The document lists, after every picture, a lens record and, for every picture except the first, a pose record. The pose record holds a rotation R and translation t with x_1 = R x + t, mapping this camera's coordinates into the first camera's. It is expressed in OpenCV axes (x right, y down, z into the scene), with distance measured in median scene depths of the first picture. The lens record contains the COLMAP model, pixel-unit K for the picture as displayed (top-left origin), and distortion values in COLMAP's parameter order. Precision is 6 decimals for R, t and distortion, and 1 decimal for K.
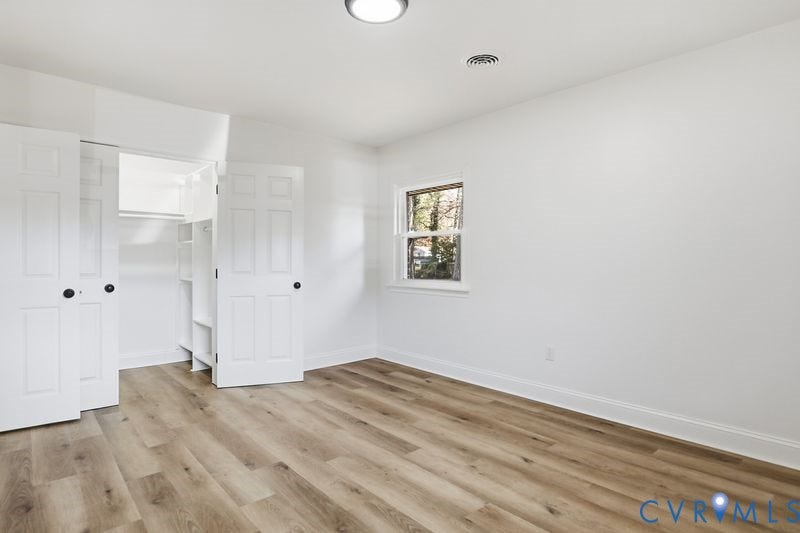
lens RADIAL K [[427.3, 0, 401.1], [0, 427.3, 267.0], [0, 0, 1]] dist [-0.020503, 0.003420]
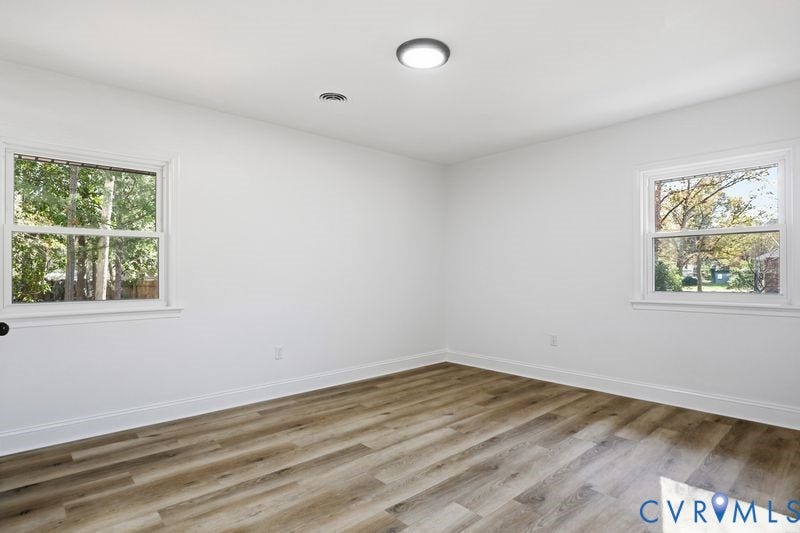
lens RADIAL K [[427.3, 0, 401.1], [0, 427.3, 267.0], [0, 0, 1]] dist [-0.020503, 0.003420]
pose [[-0.006752, 0.009963, 0.999928, -0.944932], [0.017241, 0.999803, -0.009845, -0.009250], [-0.999829, 0.017173, -0.006922, 0.813856]]
